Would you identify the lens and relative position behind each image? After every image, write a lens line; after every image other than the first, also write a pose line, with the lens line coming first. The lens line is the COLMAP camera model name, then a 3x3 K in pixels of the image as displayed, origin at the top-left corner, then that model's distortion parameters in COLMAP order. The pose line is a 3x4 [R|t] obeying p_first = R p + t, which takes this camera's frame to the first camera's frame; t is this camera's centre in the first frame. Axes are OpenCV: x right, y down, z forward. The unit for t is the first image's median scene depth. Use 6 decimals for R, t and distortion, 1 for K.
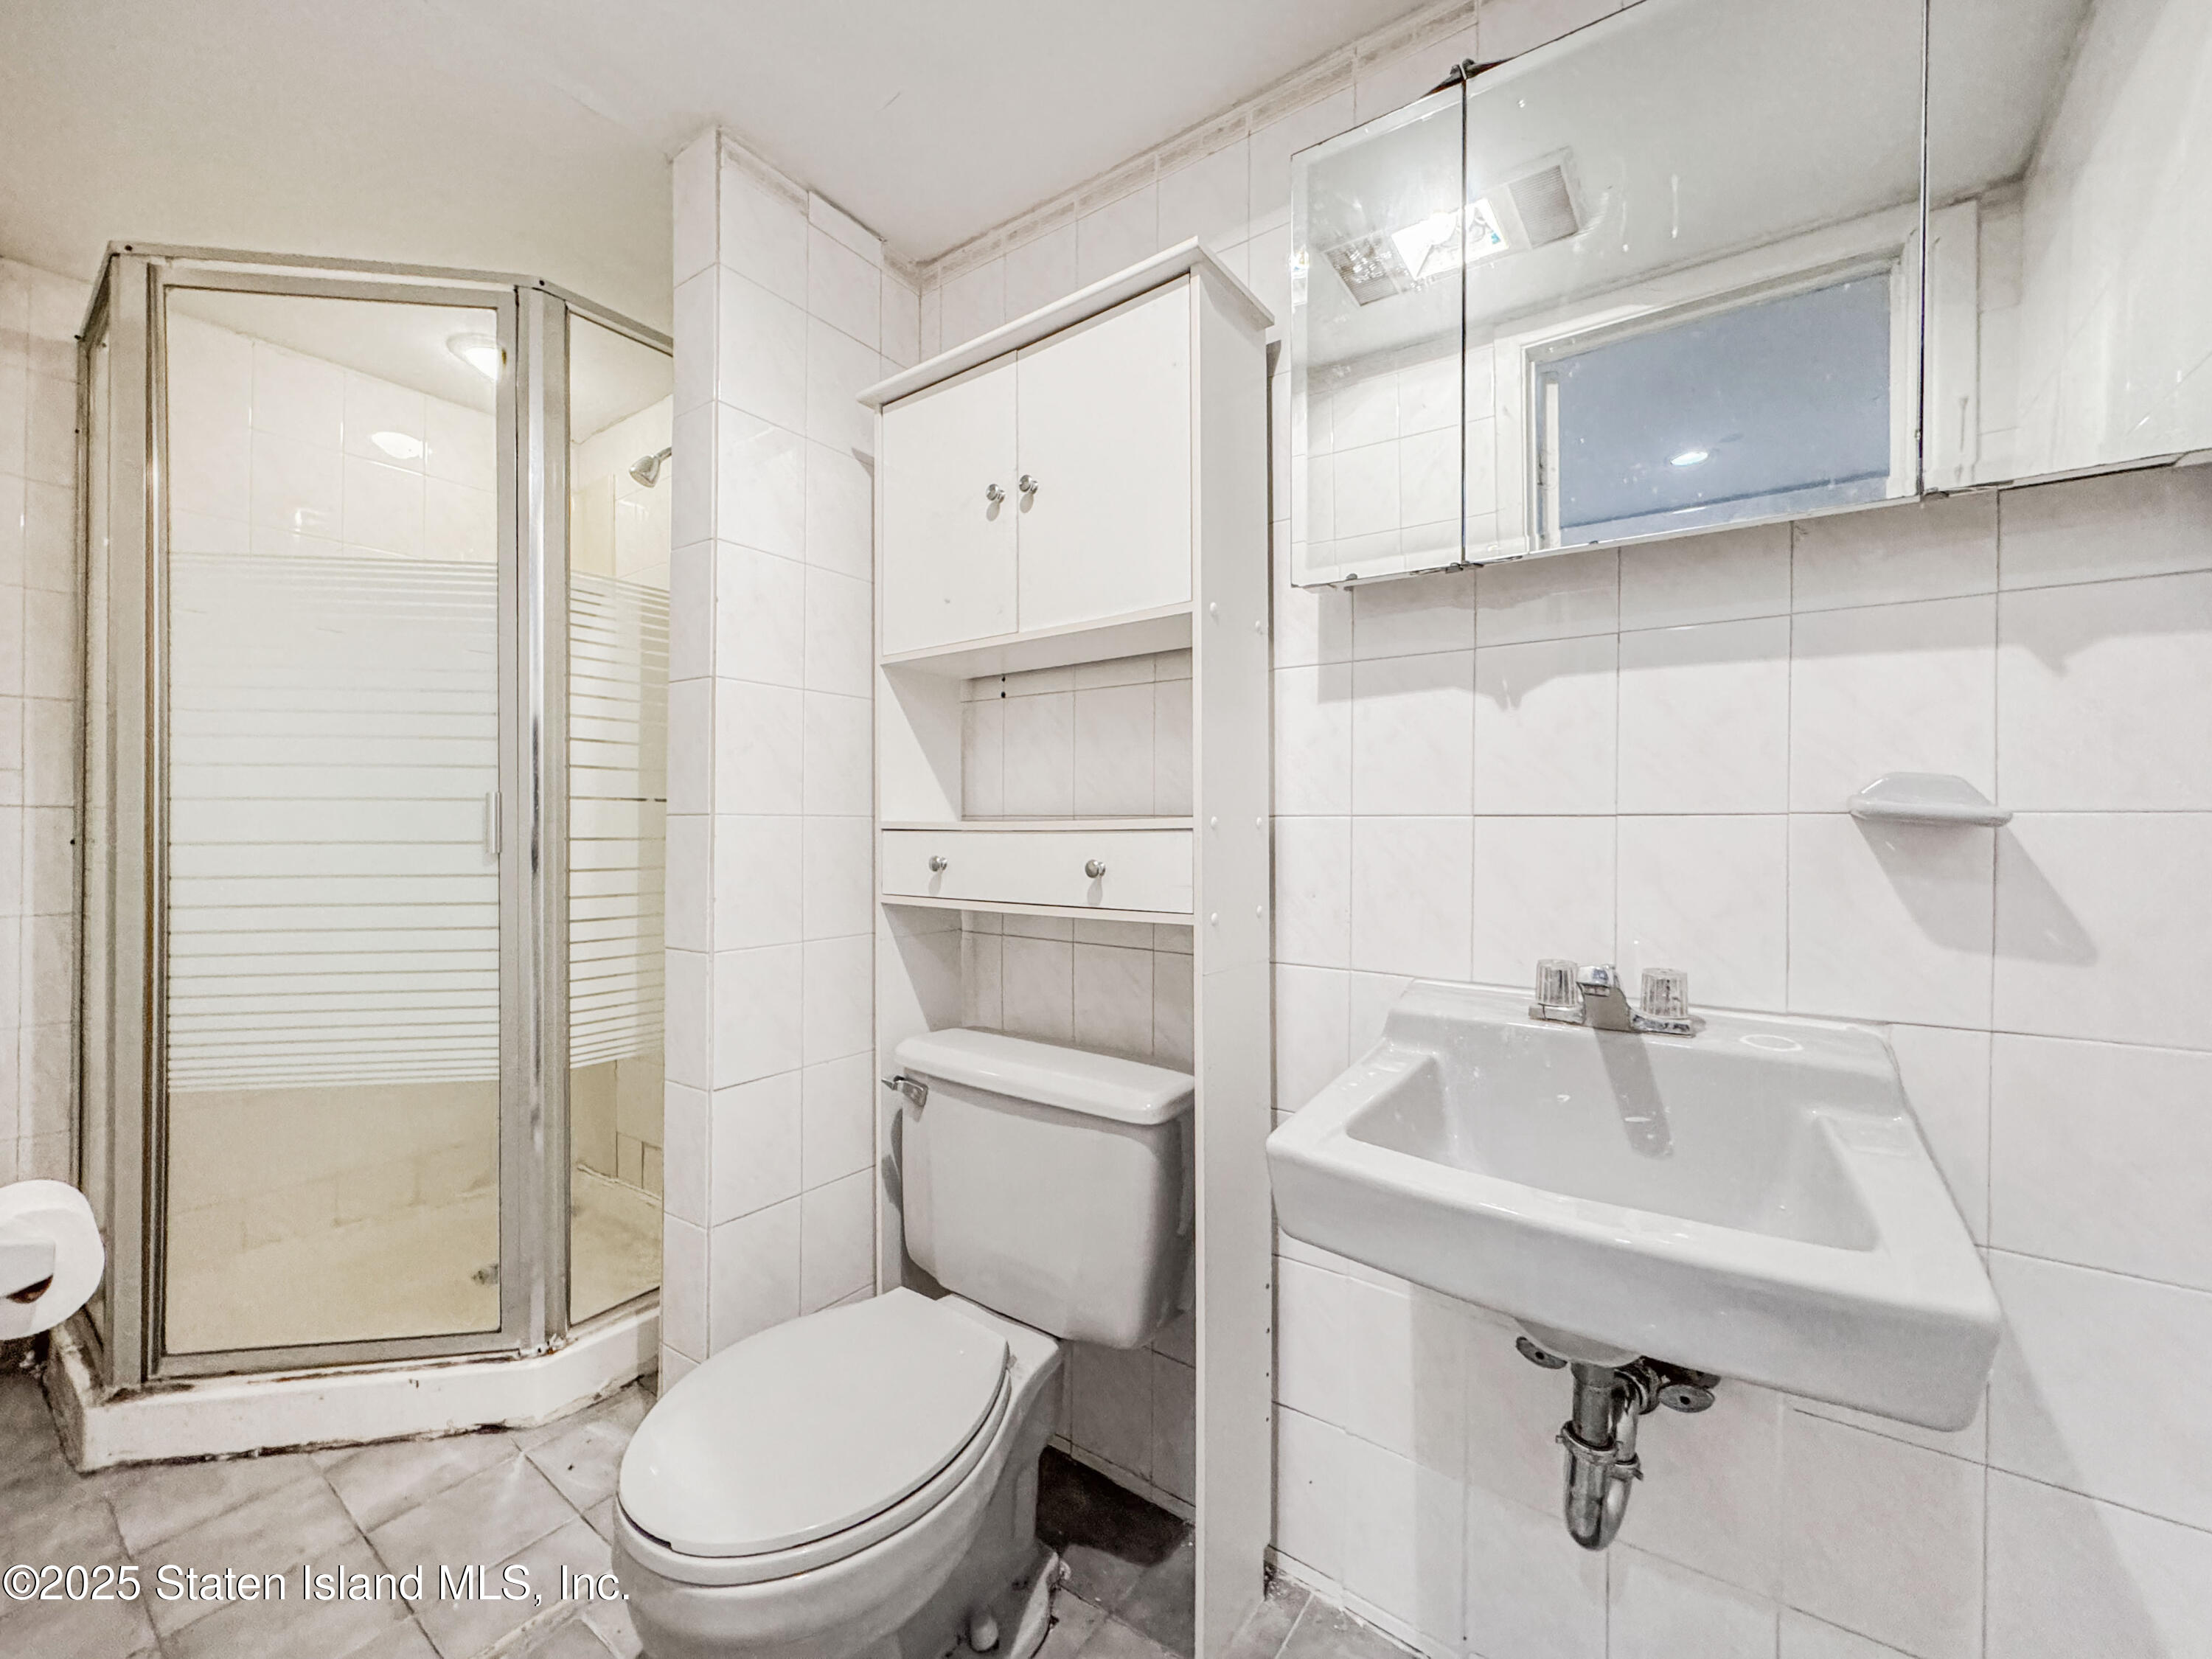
lens RADIAL K [[883.4, 0, 1105.1], [0, 883.4, 828.8], [0, 0, 1]] dist [-0.003008, 0.000213]
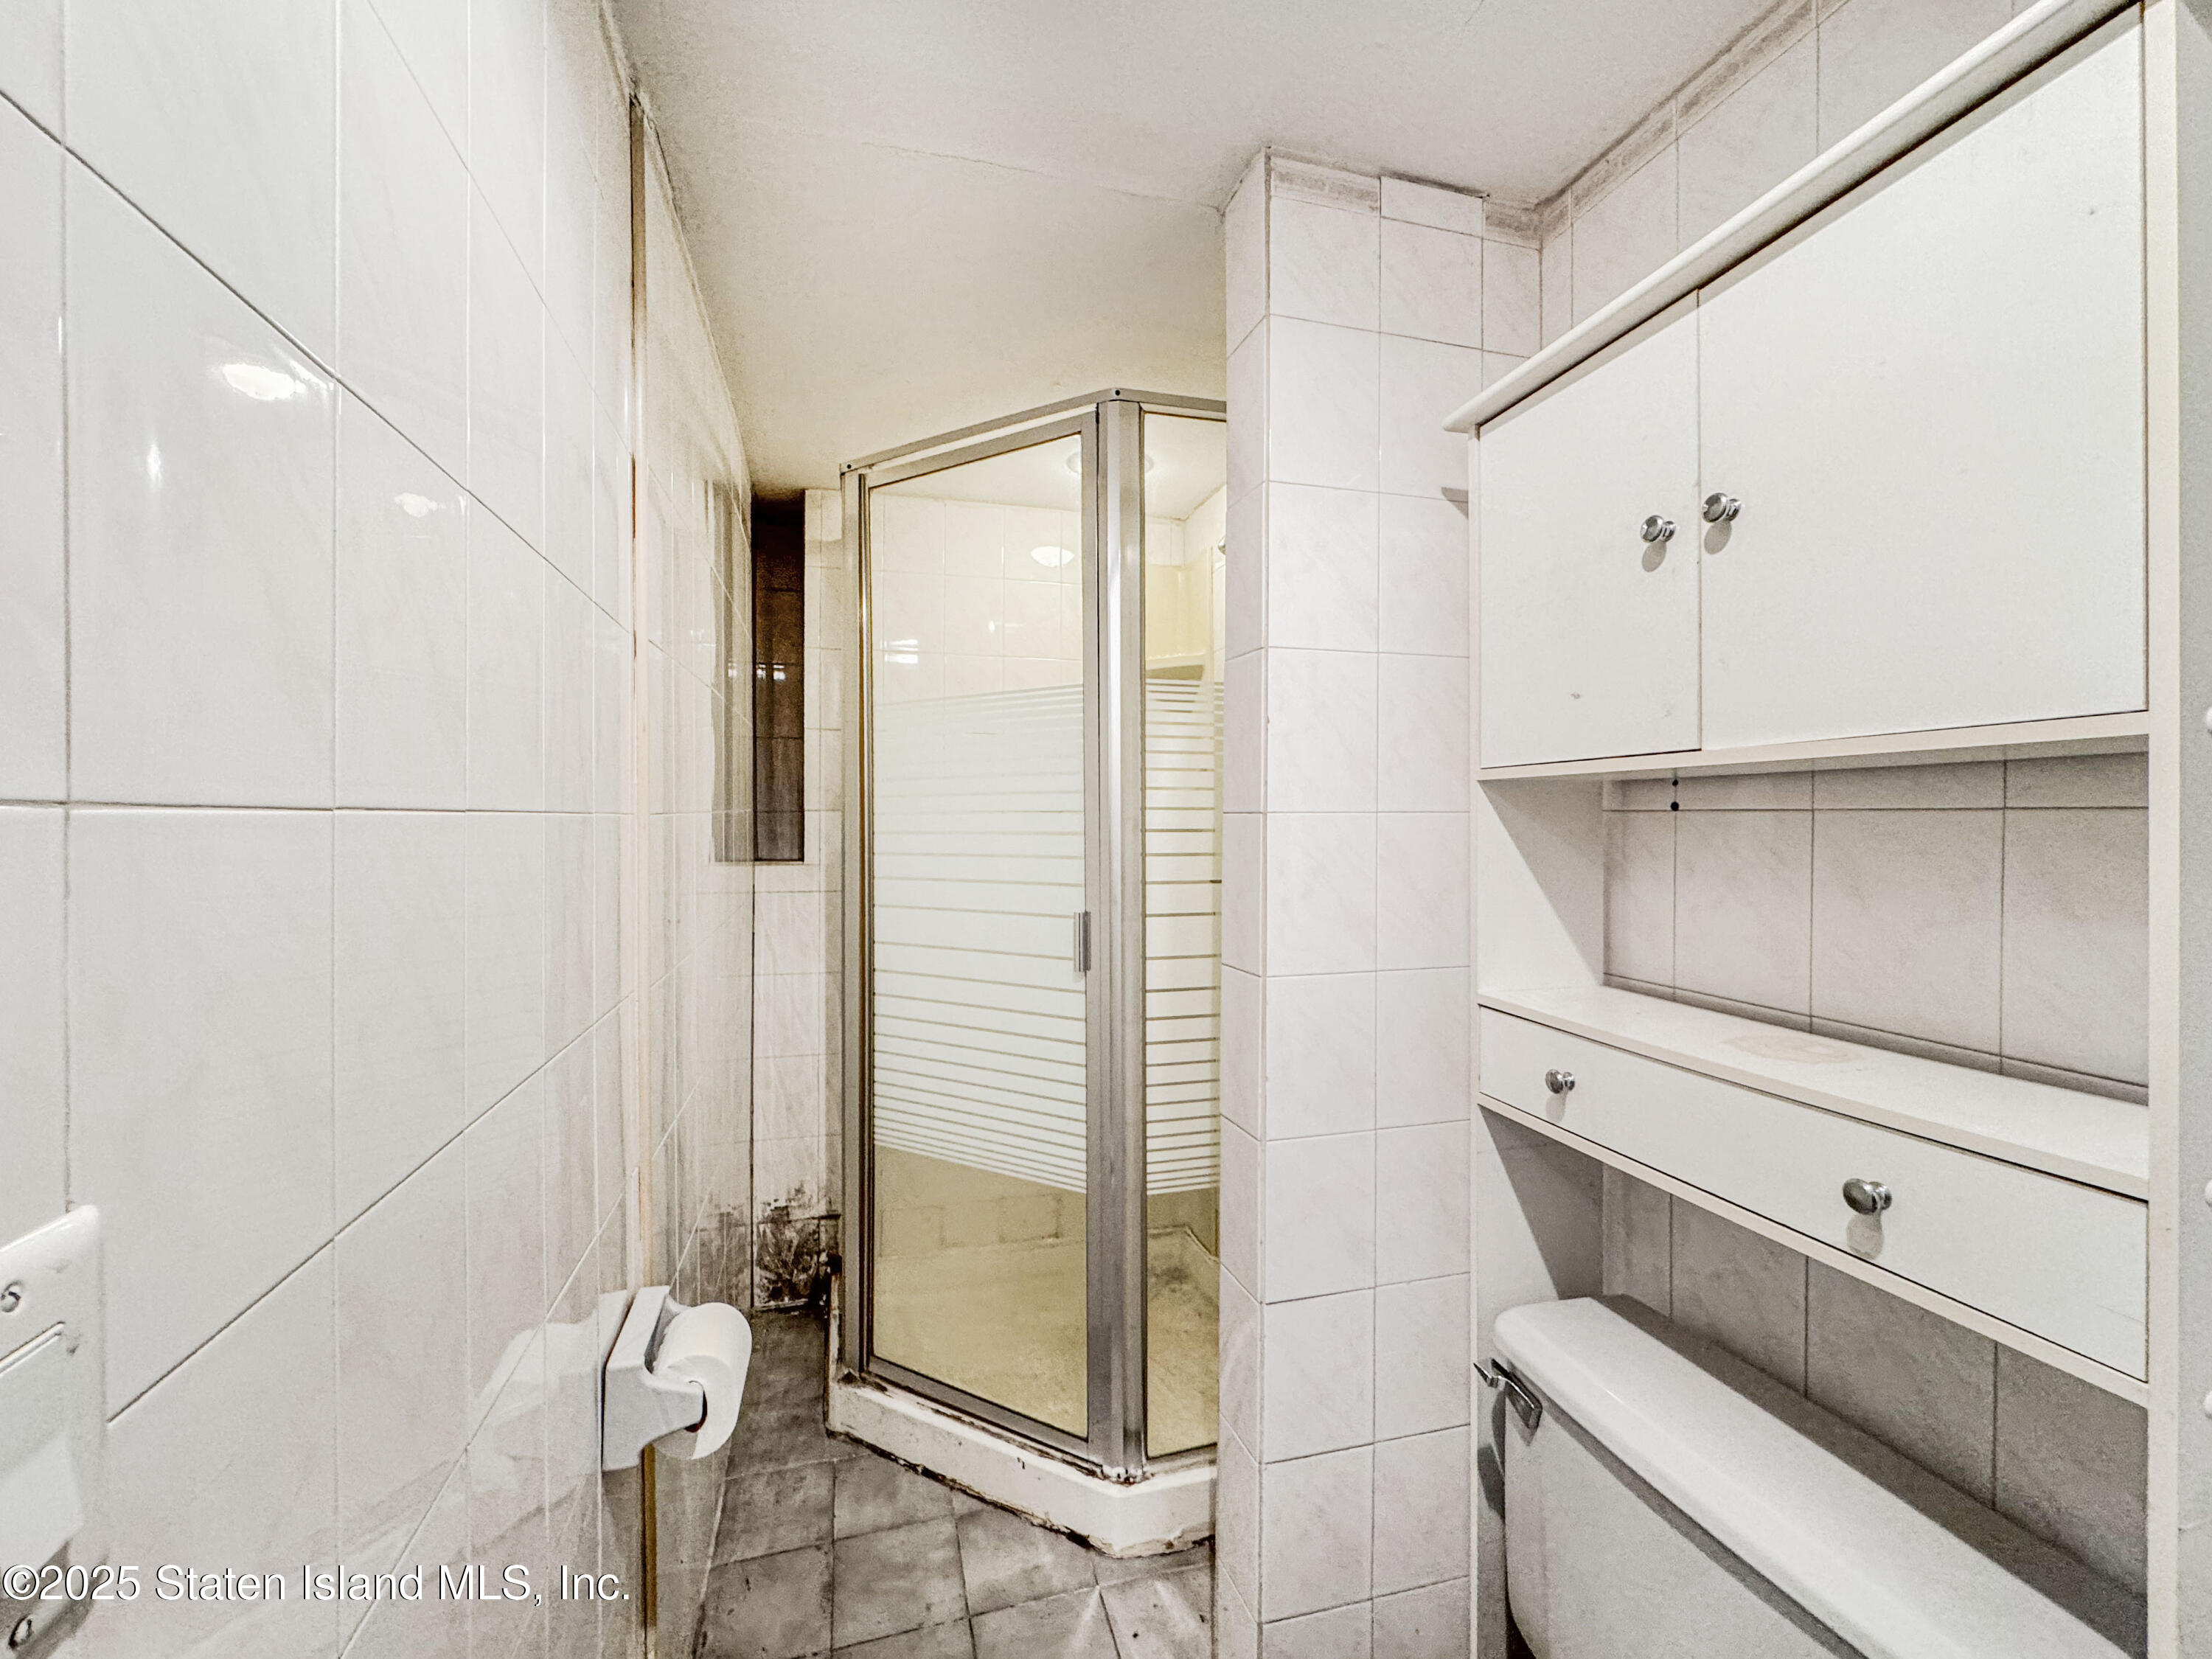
lens RADIAL K [[916.7, 0, 1094.0], [0, 916.7, 827.3], [0, 0, 1]] dist [-0.002543, -0.000262]
pose [[0.773230, 0.001654, -0.634124, -0.017775], [-0.001712, 0.999998, 0.000521, -0.141949], [0.634124, 0.000682, 0.773231, 0.204979]]
